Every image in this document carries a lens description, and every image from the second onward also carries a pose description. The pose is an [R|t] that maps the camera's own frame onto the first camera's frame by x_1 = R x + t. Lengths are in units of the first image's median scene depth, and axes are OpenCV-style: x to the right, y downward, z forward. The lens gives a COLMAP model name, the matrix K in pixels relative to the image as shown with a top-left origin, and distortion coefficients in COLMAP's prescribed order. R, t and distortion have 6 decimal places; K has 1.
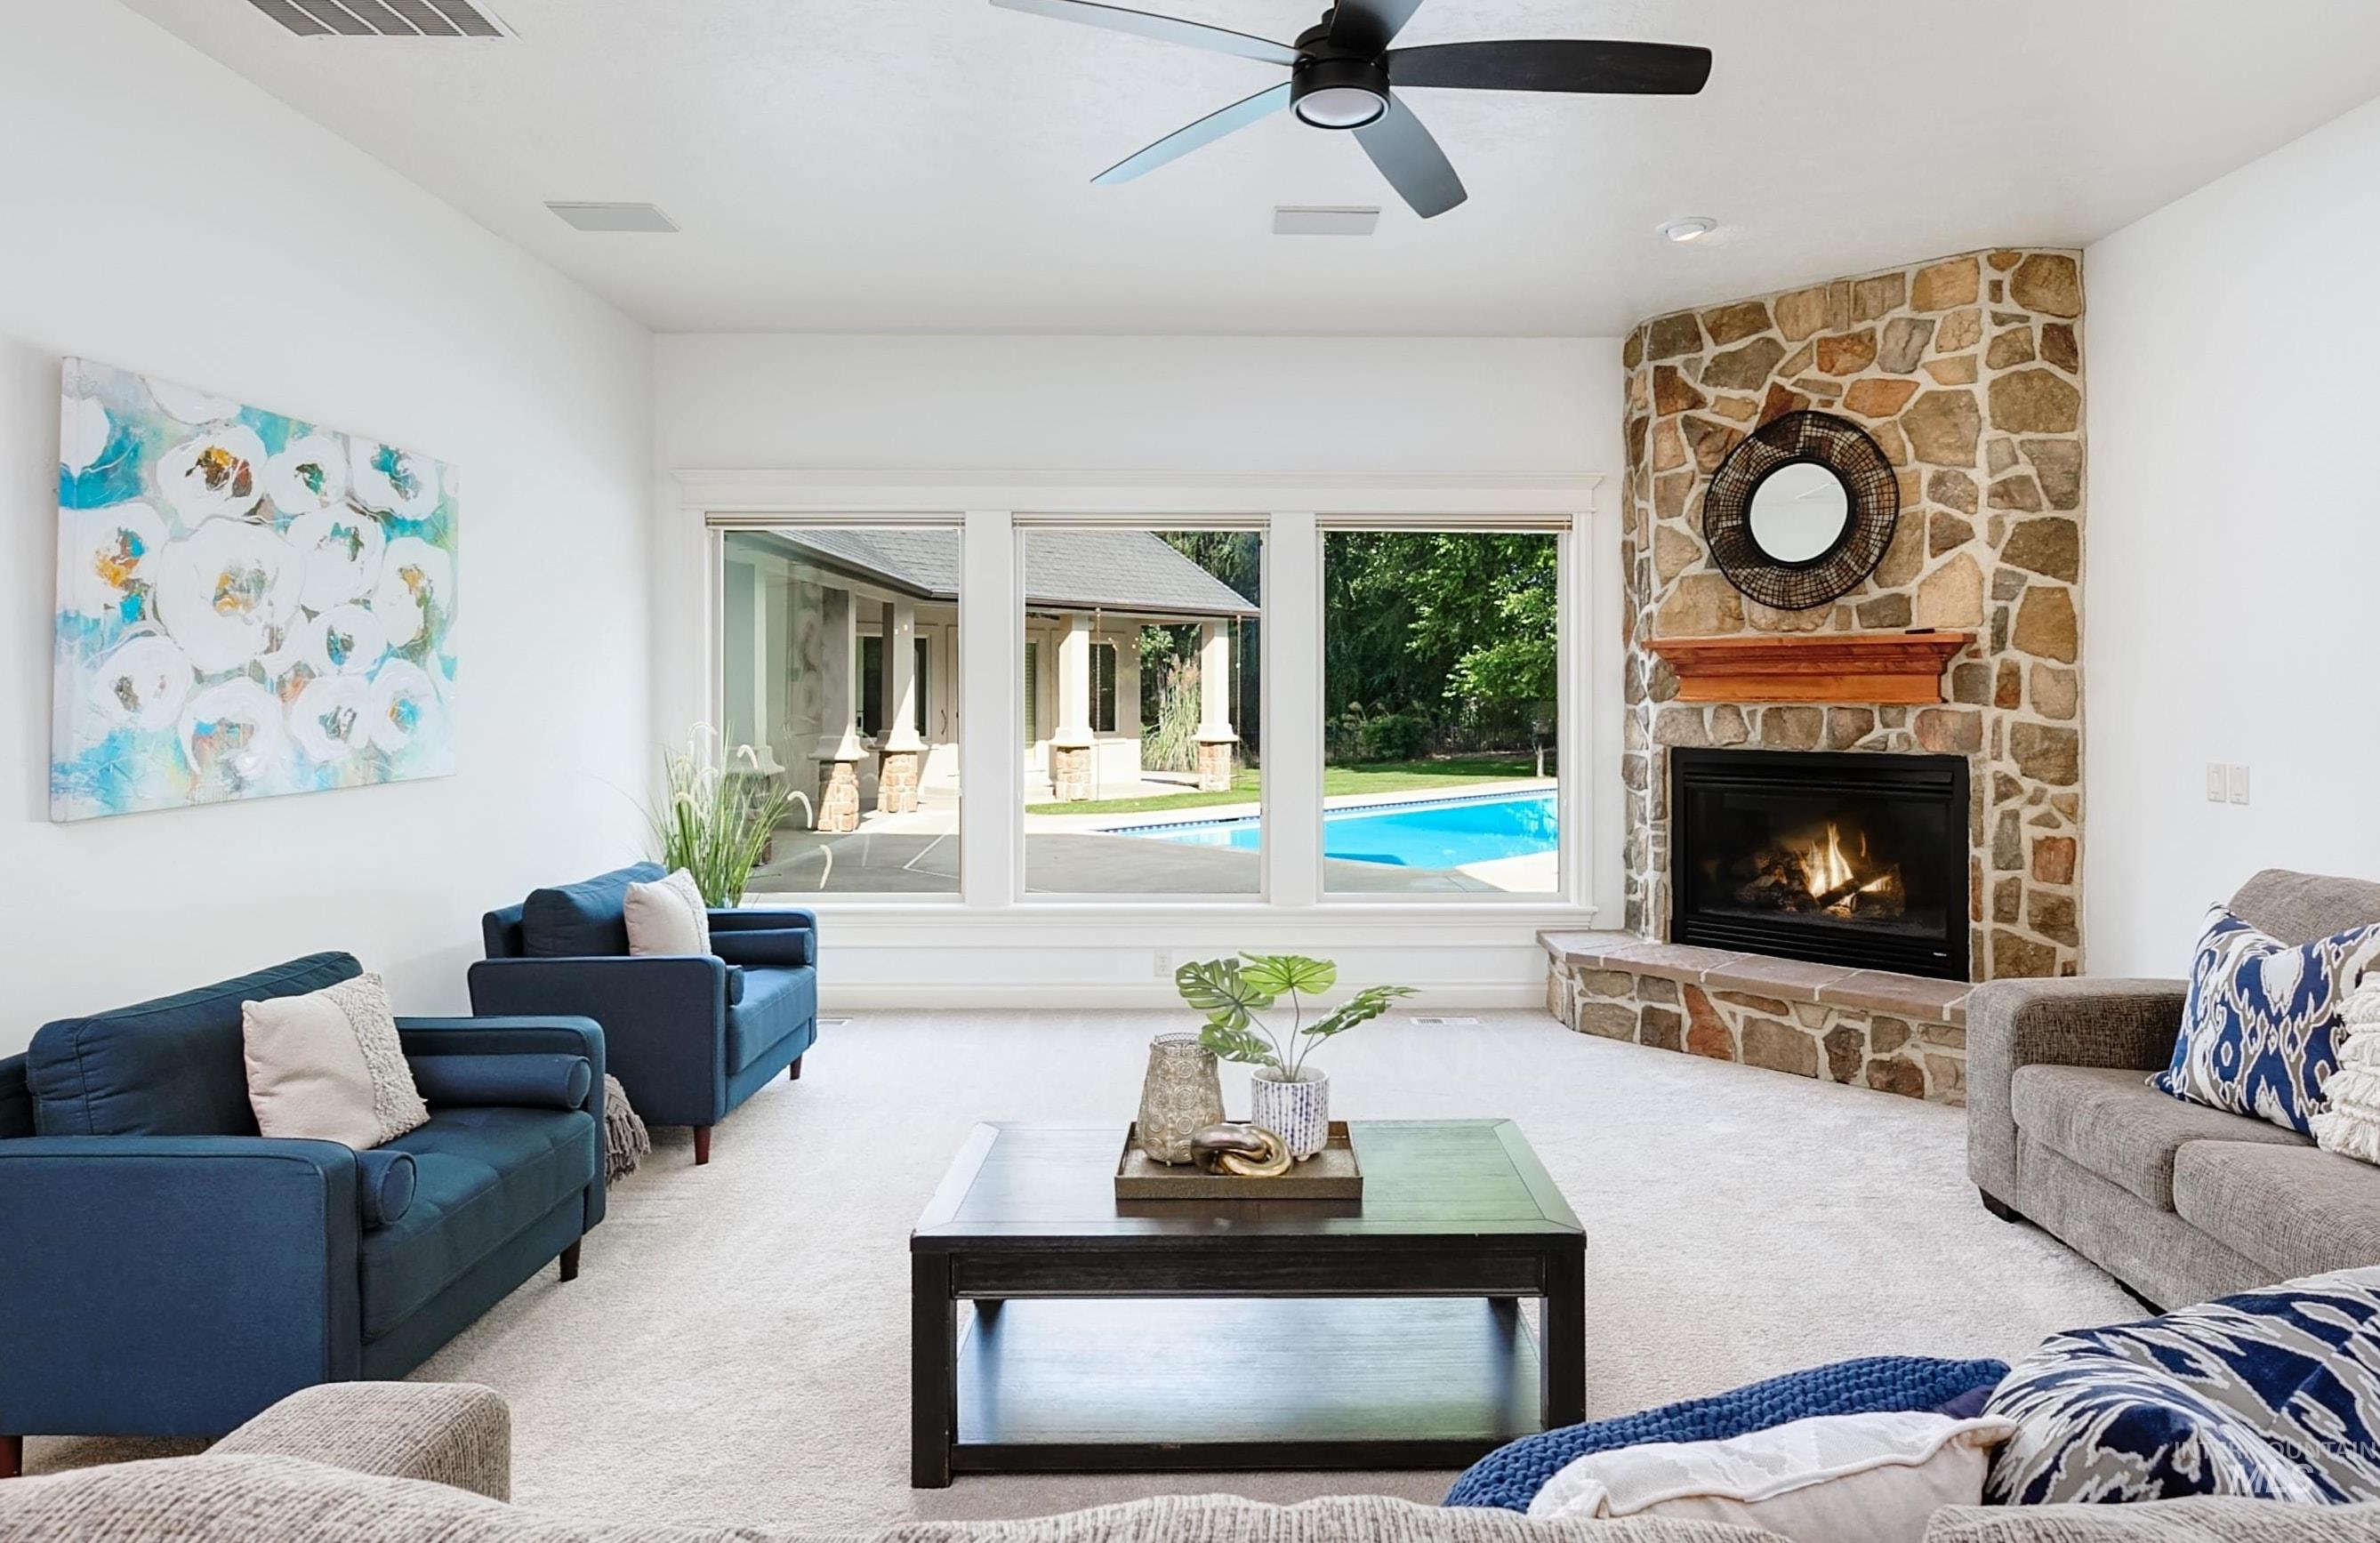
lens RADIAL K [[1342.8, 0, 1271.1], [0, 1342.8, 762.6], [0, 0, 1]] dist [-0.003682, -0.001360]
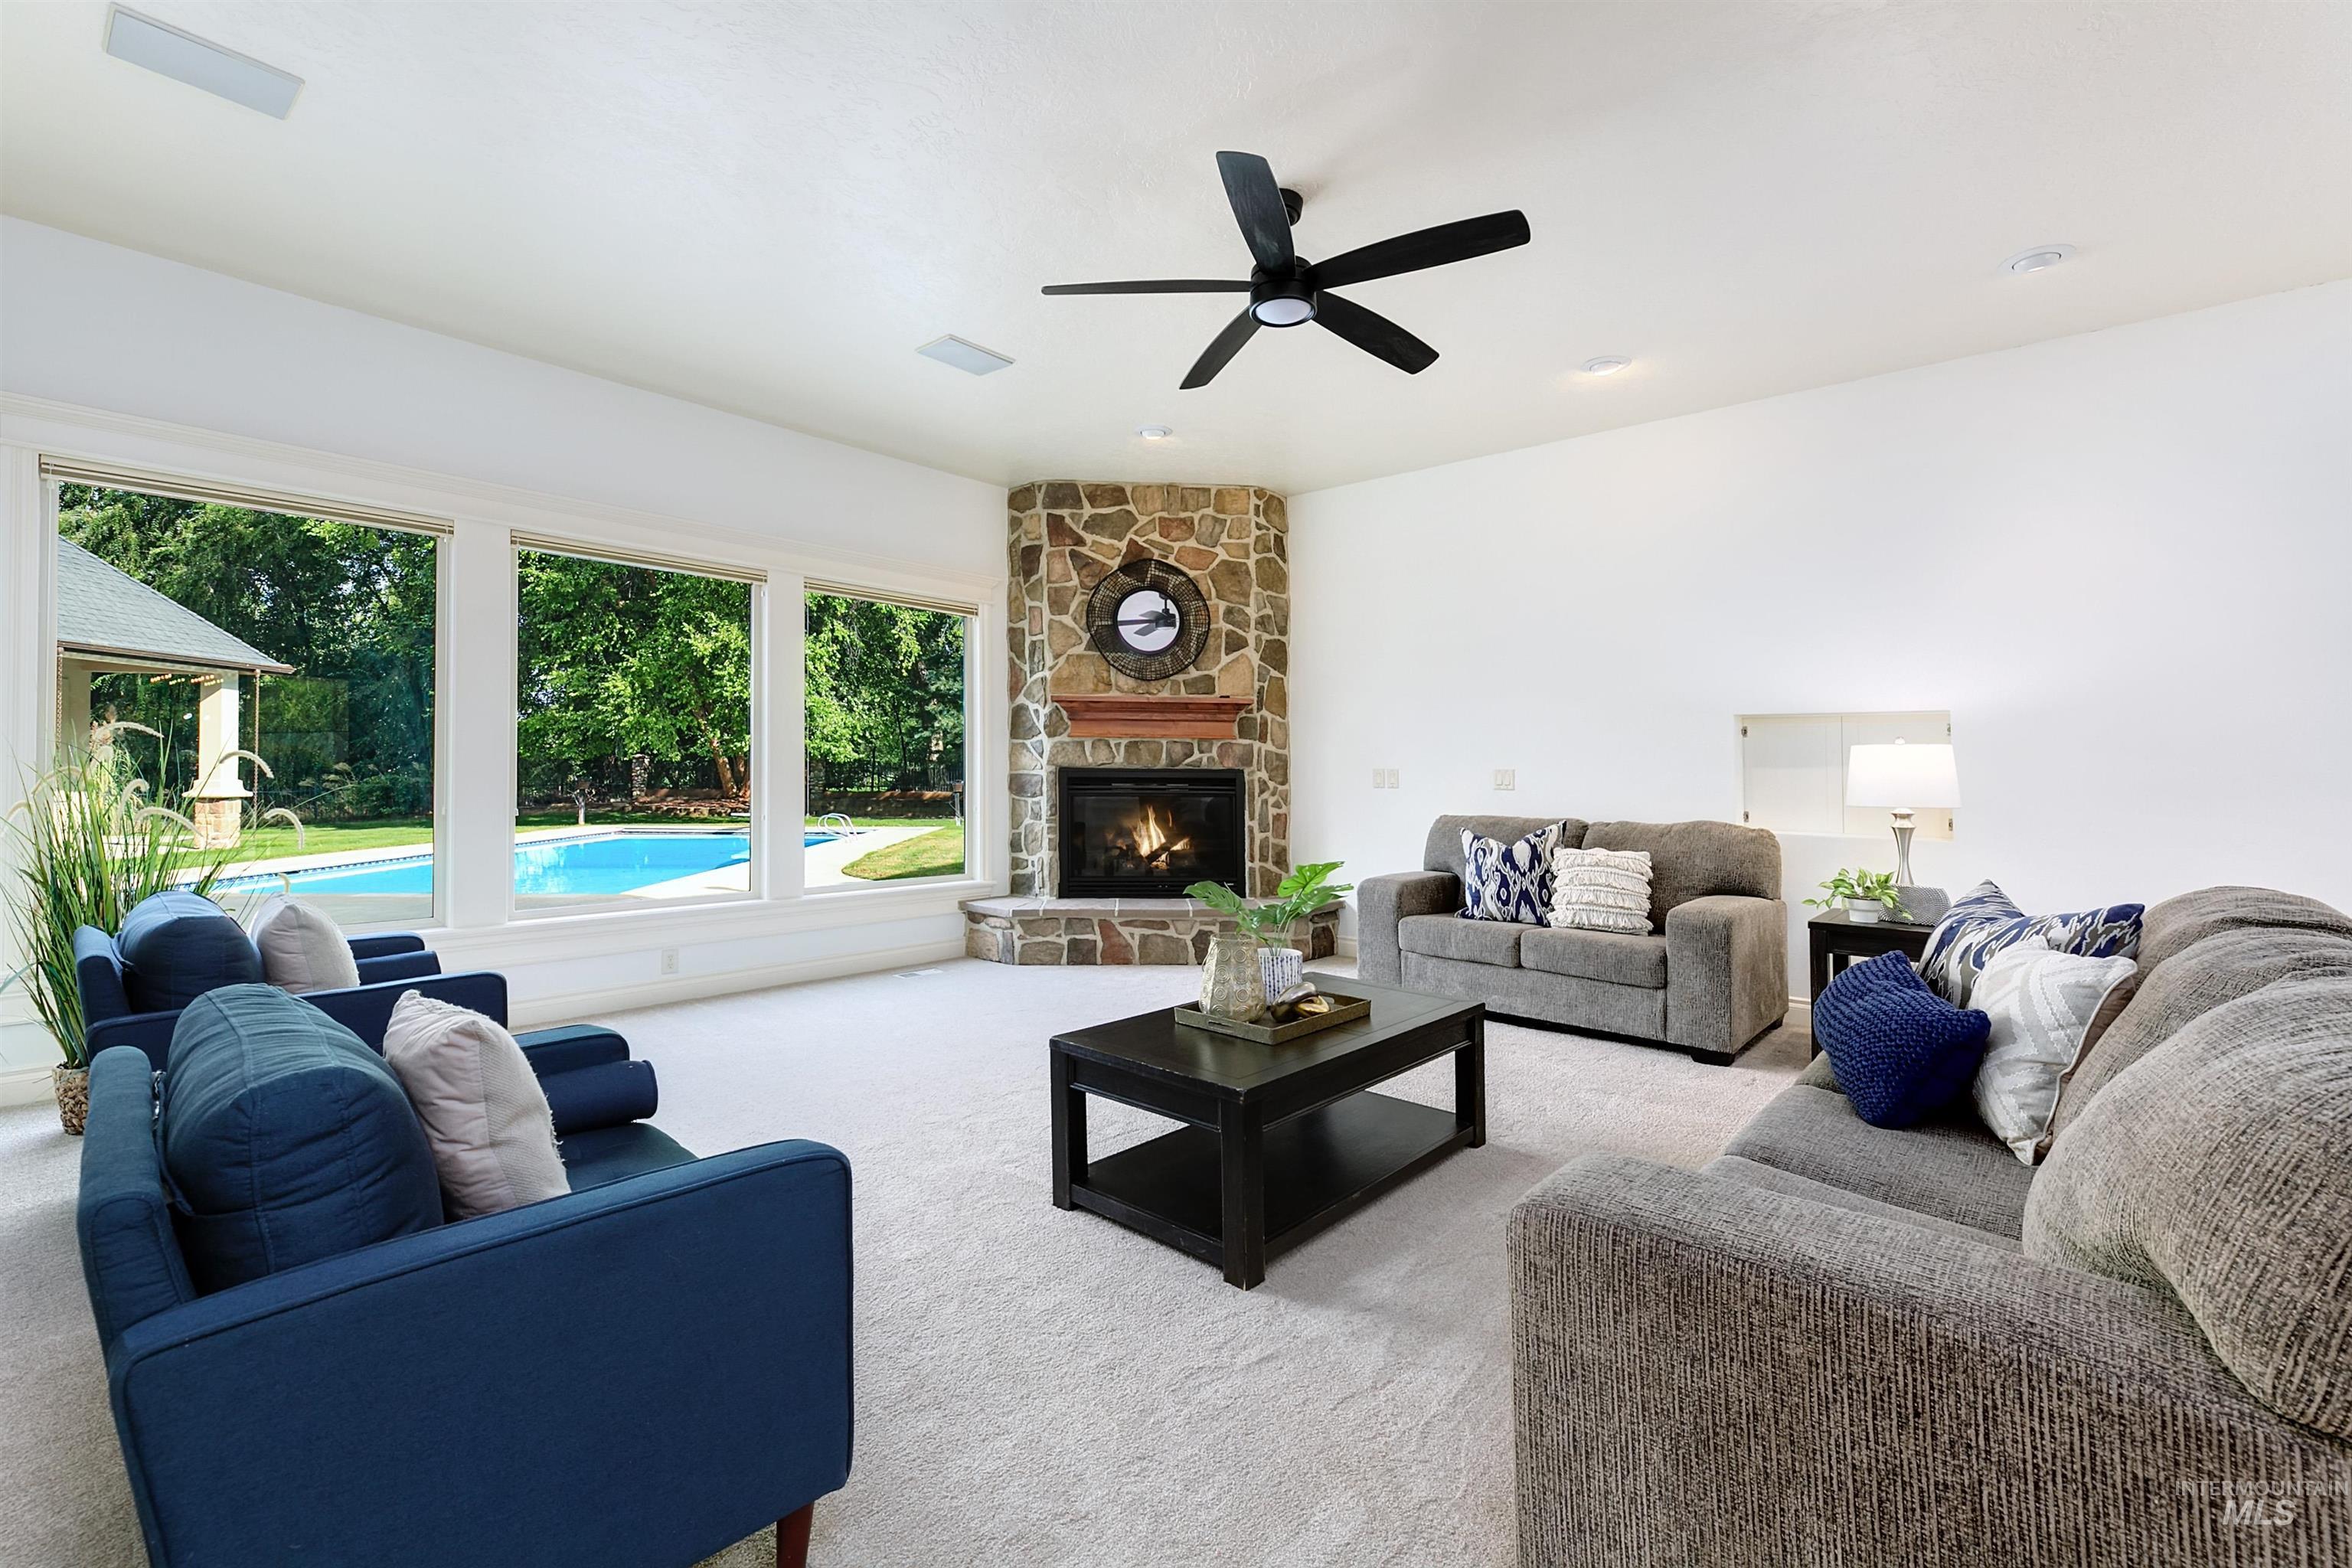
lens RADIAL K [[956.6, 0, 1176.0], [0, 956.6, 784.0], [0, 0, 1]] dist [-0.000360, 0.000013]
pose [[0.695848, -0.002964, 0.718183, -0.427601], [0.024244, 0.999519, -0.019364, 0.035145], [-0.717779, 0.030886, 0.695585, 0.182197]]
